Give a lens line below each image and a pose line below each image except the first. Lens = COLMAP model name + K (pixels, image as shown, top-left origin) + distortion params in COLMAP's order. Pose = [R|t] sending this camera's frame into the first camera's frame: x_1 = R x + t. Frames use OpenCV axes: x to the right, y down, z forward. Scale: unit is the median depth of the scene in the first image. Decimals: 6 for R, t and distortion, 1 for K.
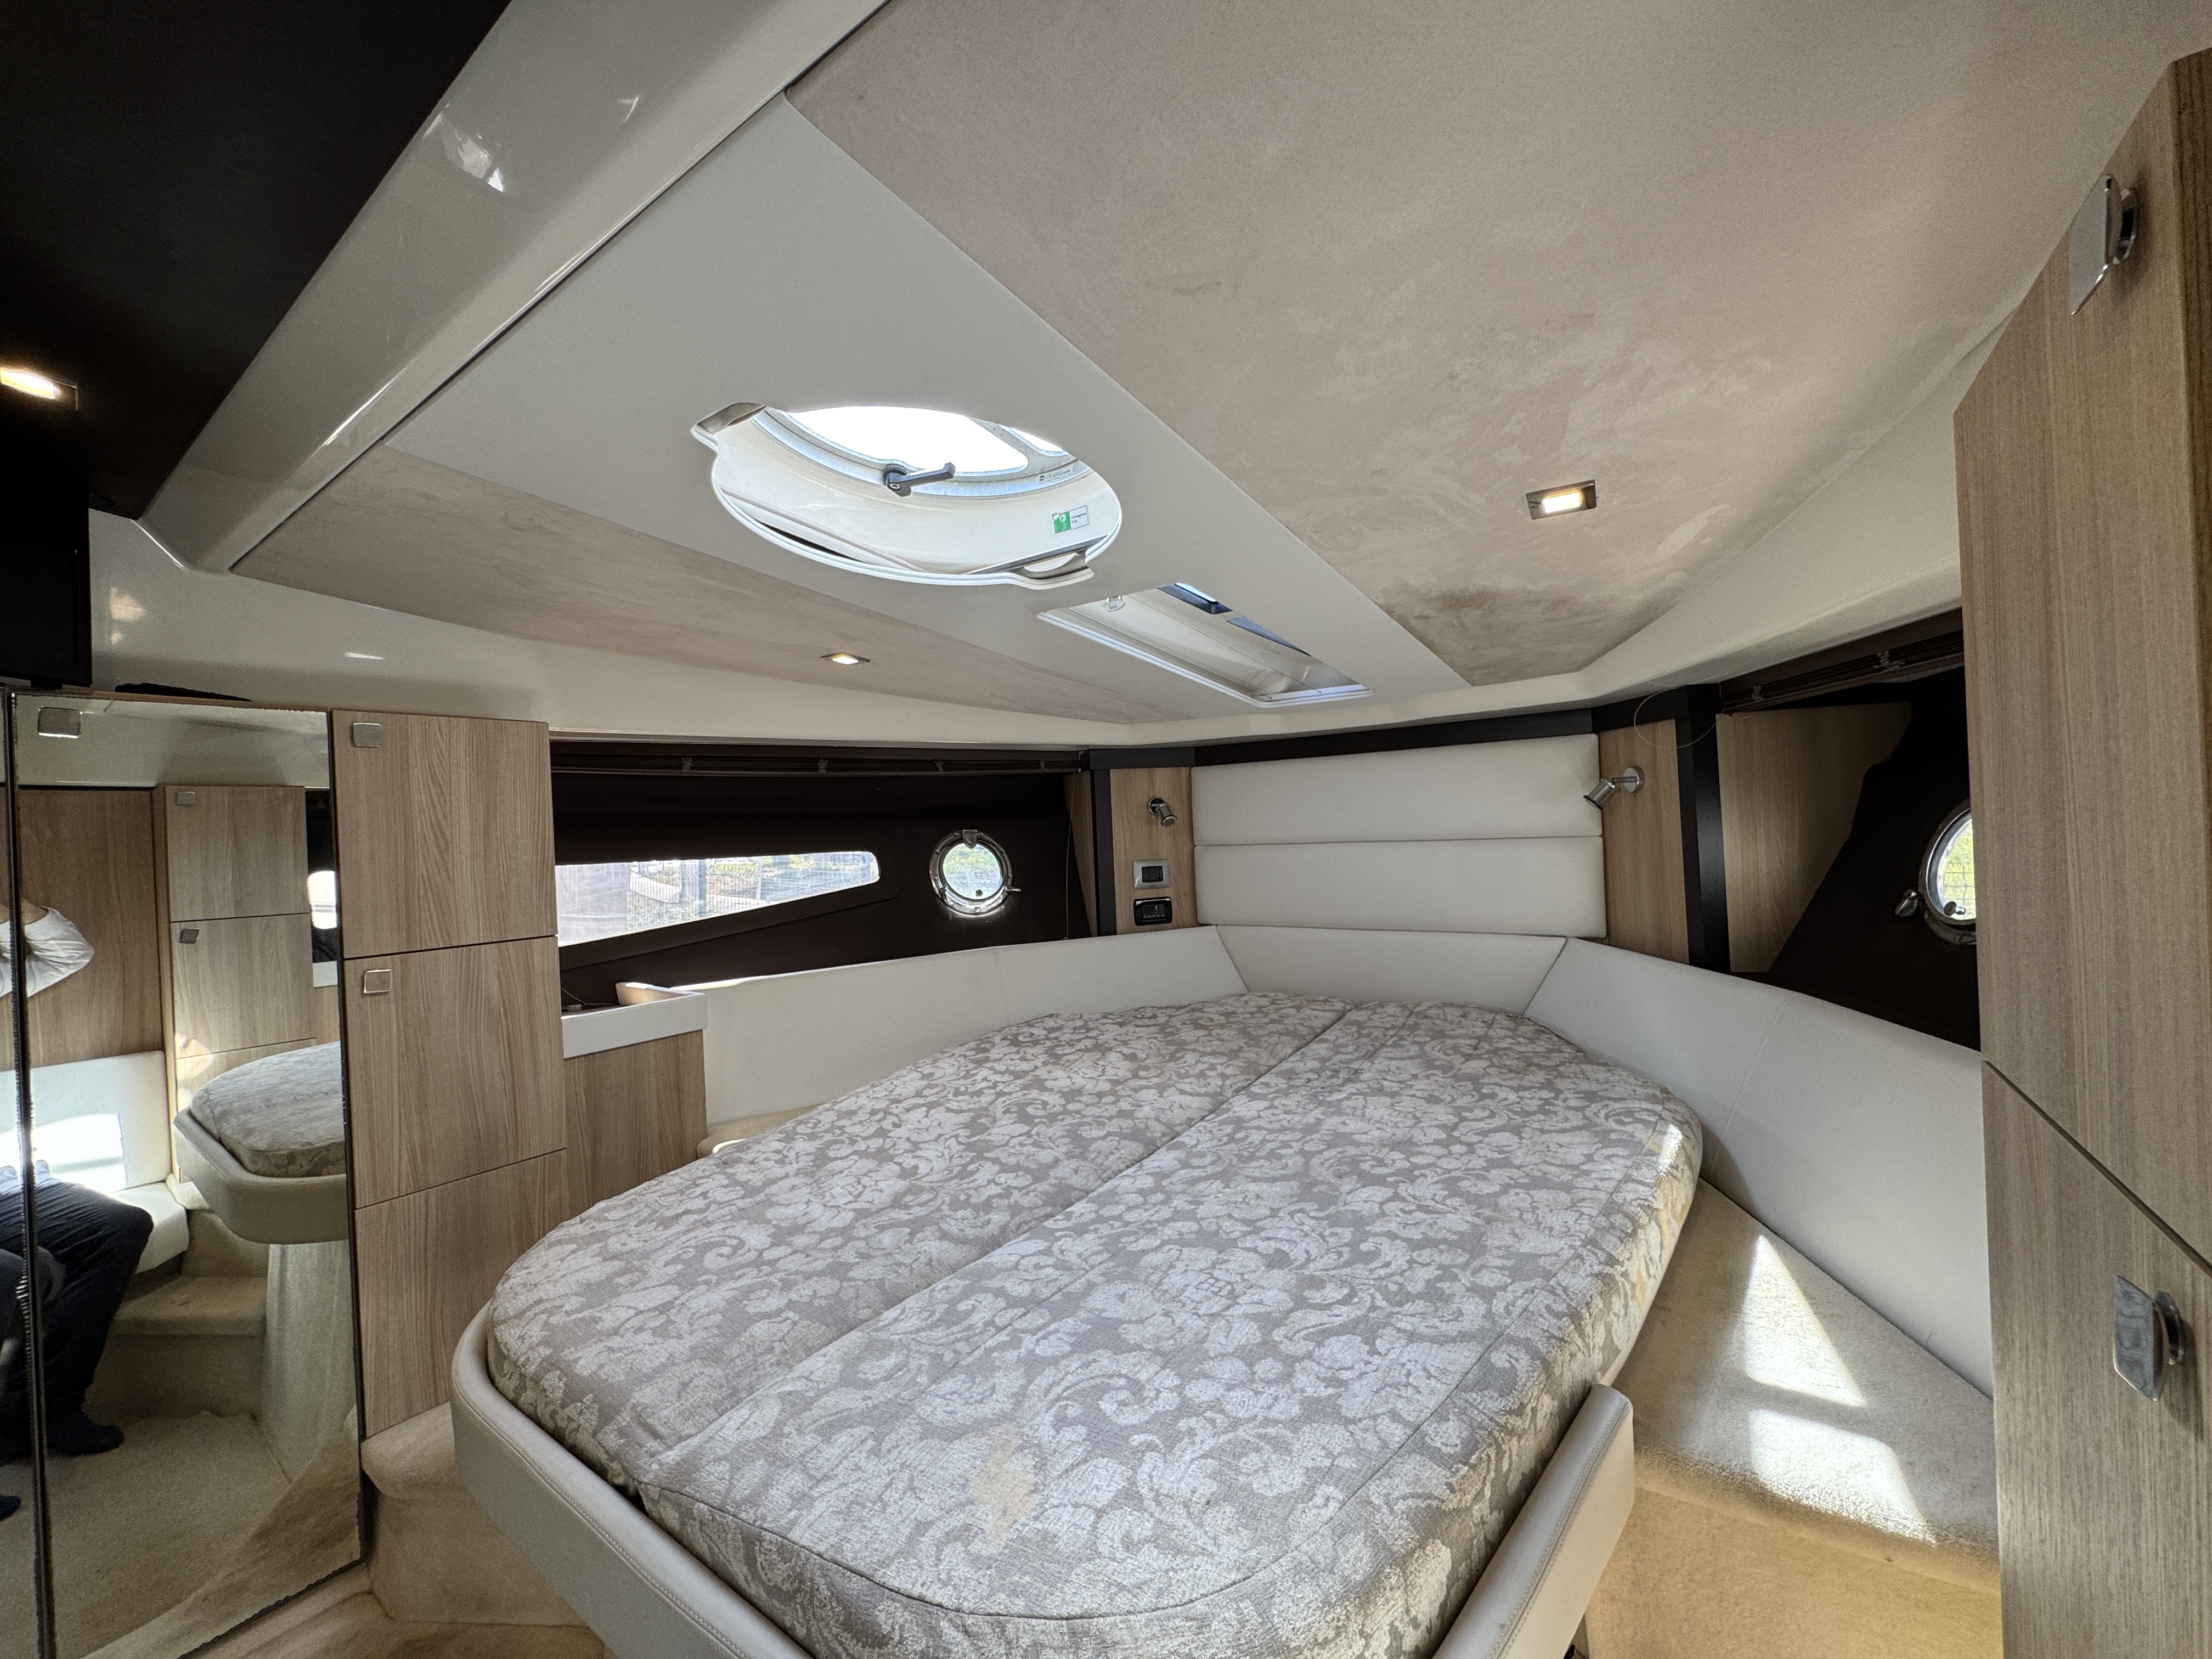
lens RADIAL K [[877.7, 0, 1103.5], [0, 877.7, 835.5], [0, 0, 1]] dist [-0.005012, 0.000430]
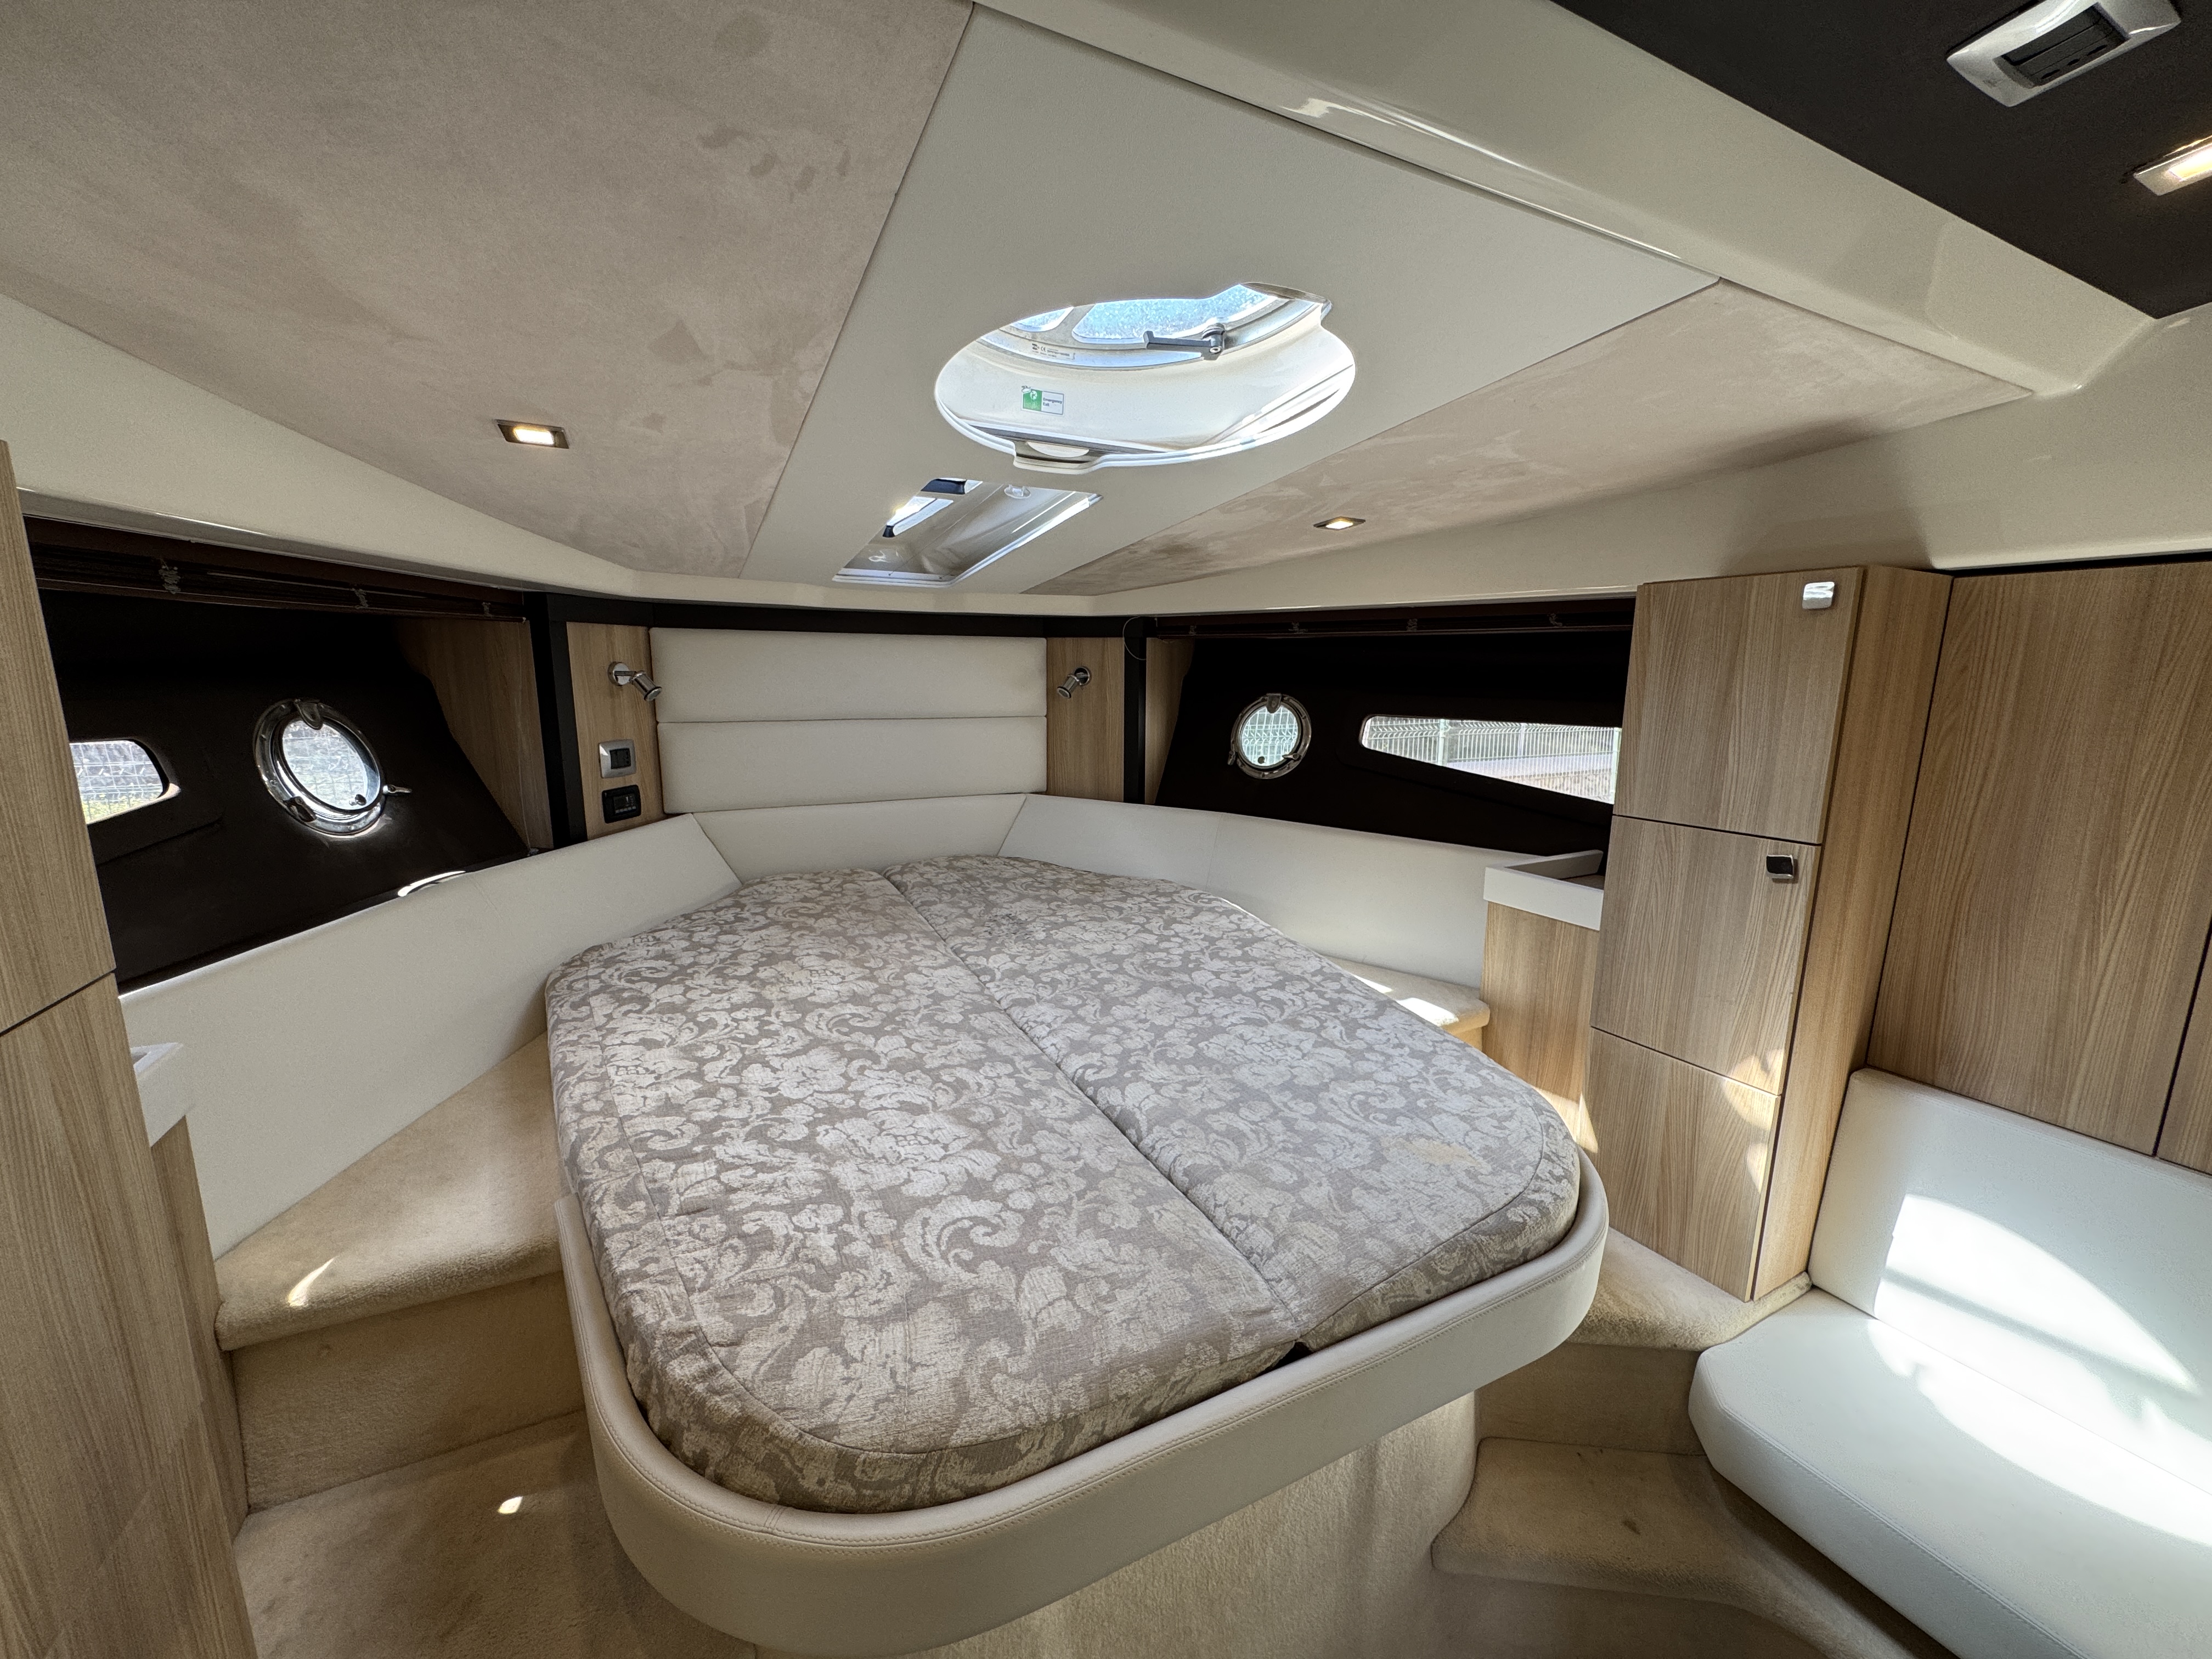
lens RADIAL K [[877.7, 0, 1103.5], [0, 877.7, 835.5], [0, 0, 1]] dist [-0.005012, 0.000430]
pose [[0.459583, -0.121025, 0.879850, -0.802179], [-0.020441, 0.988968, 0.146712, -0.023471], [-0.887899, -0.085411, 0.452039, 0.403583]]
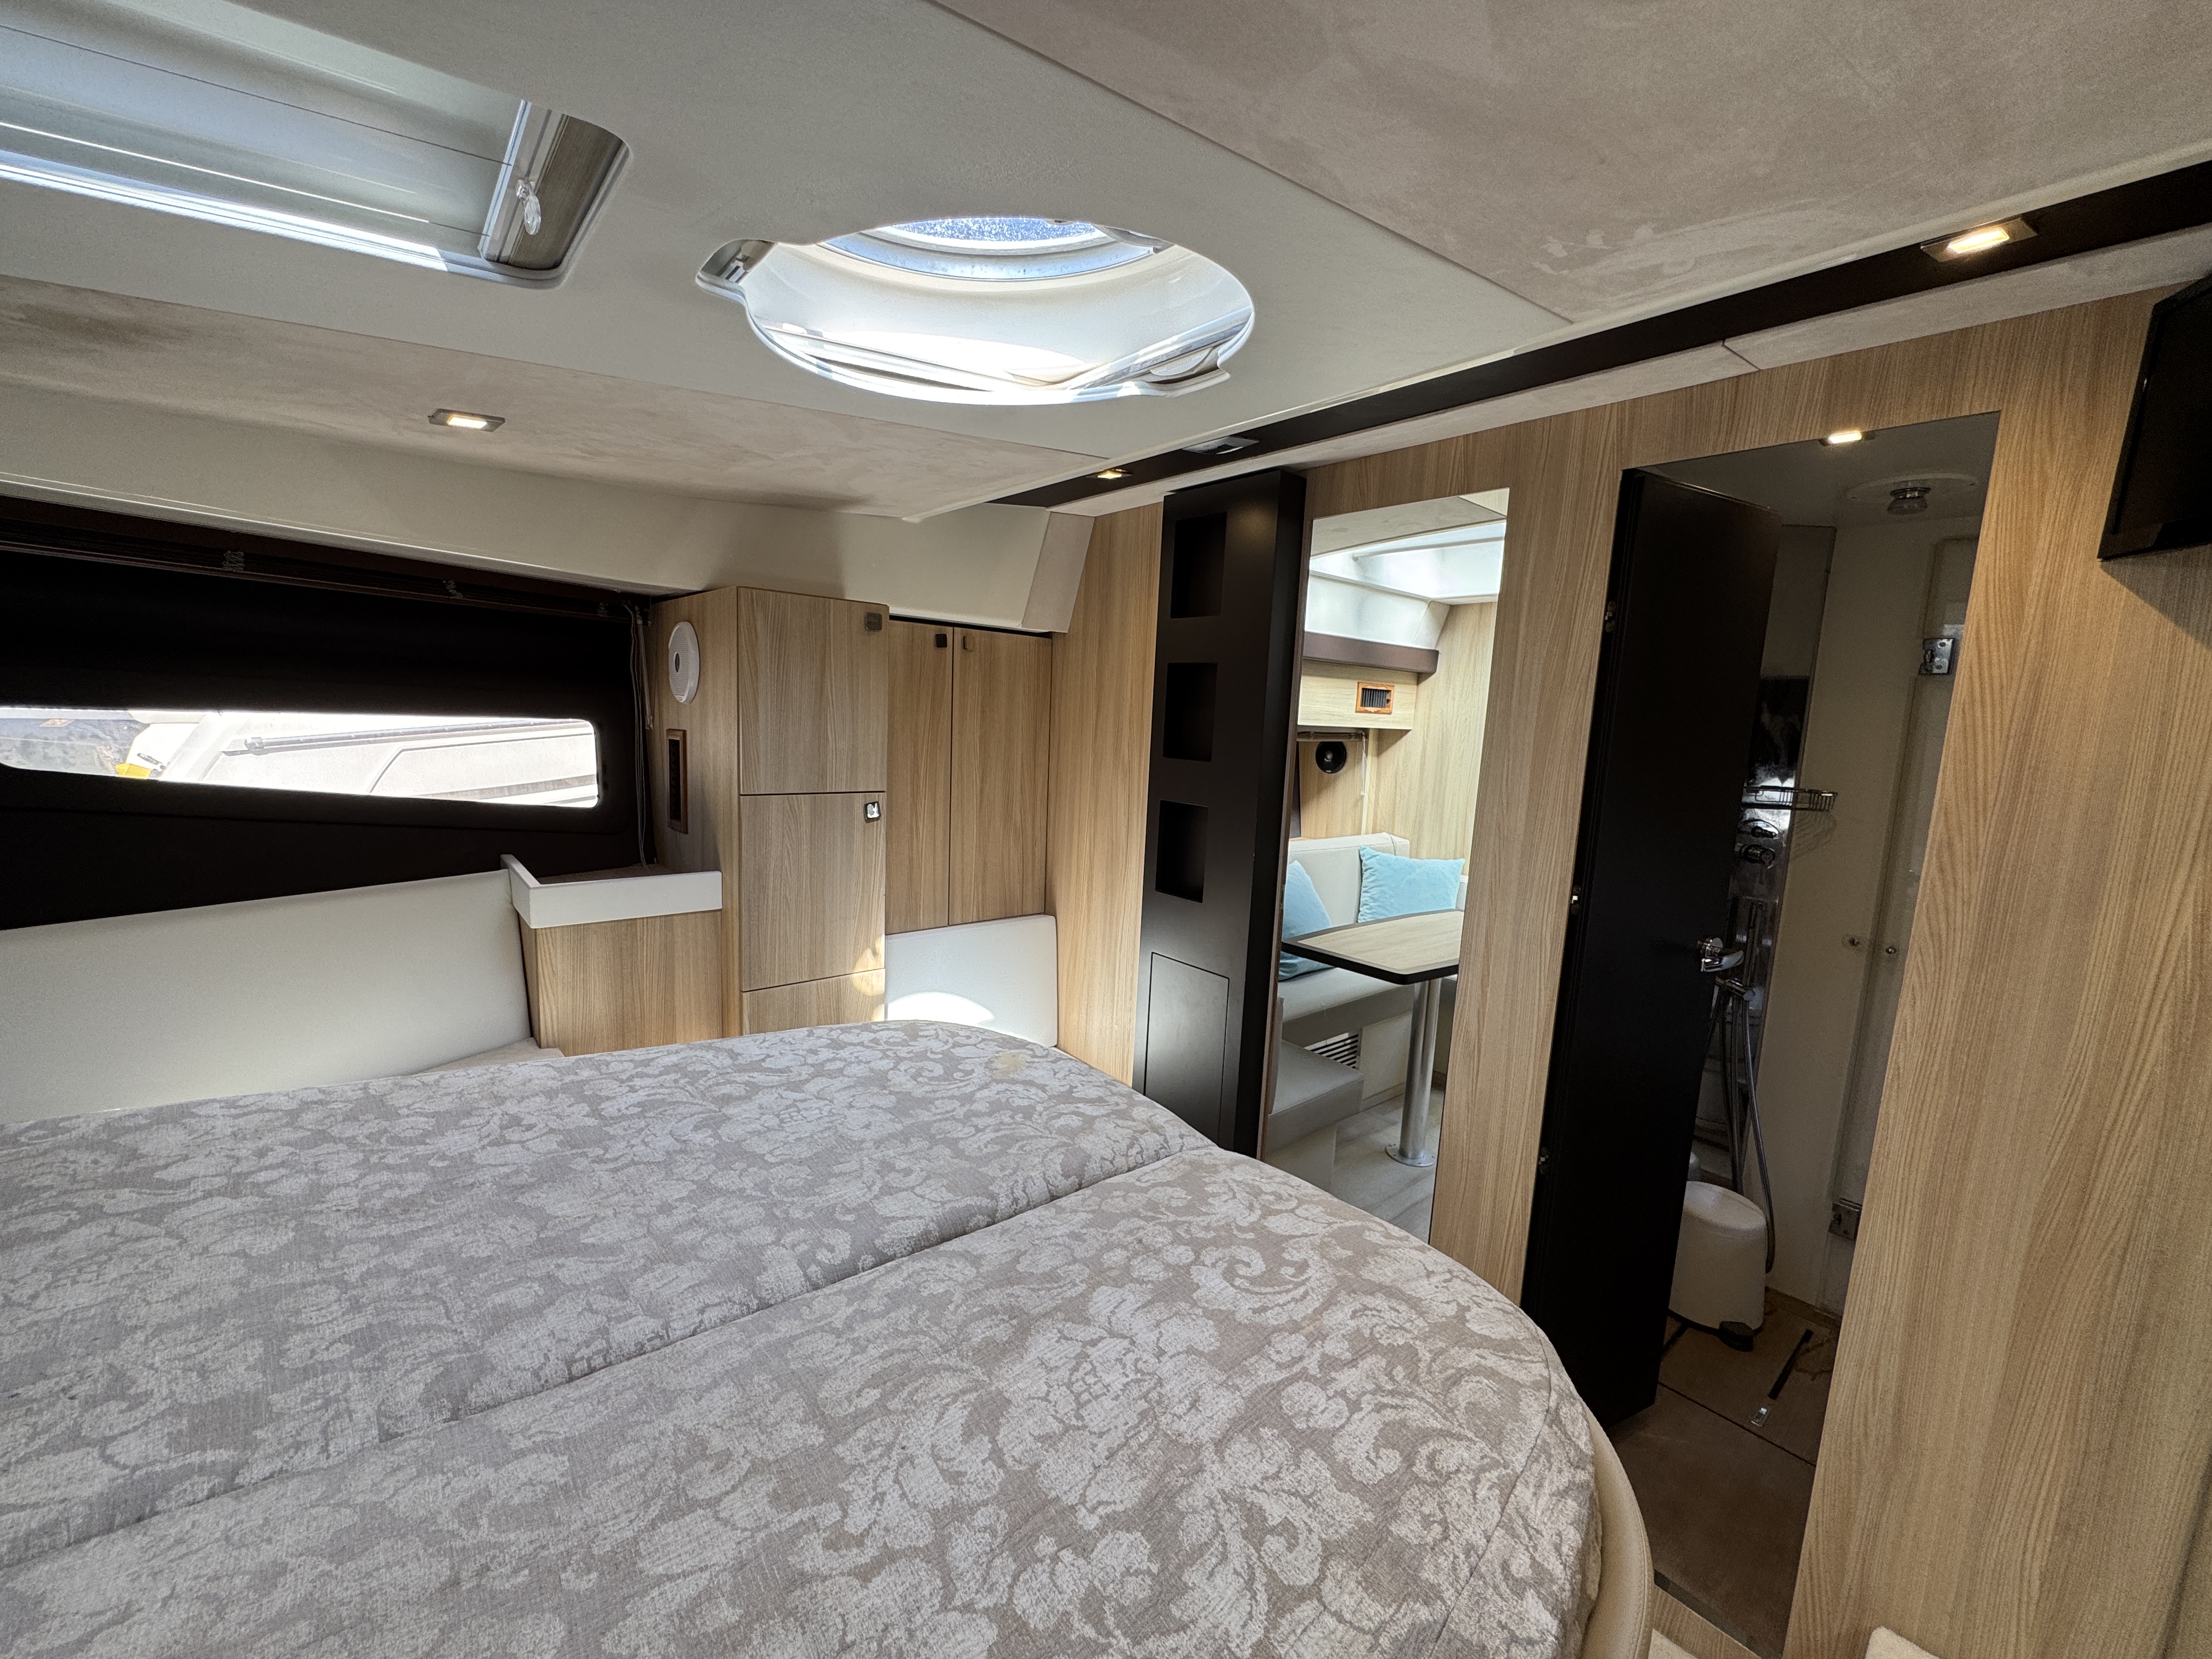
lens RADIAL K [[877.7, 0, 1103.5], [0, 877.7, 835.5], [0, 0, 1]] dist [-0.005012, 0.000430]
pose [[-0.969607, -0.043145, 0.240833, -0.358741], [-0.010247, 0.990626, 0.136217, -0.016960], [-0.244453, 0.129609, -0.960960, 1.292857]]
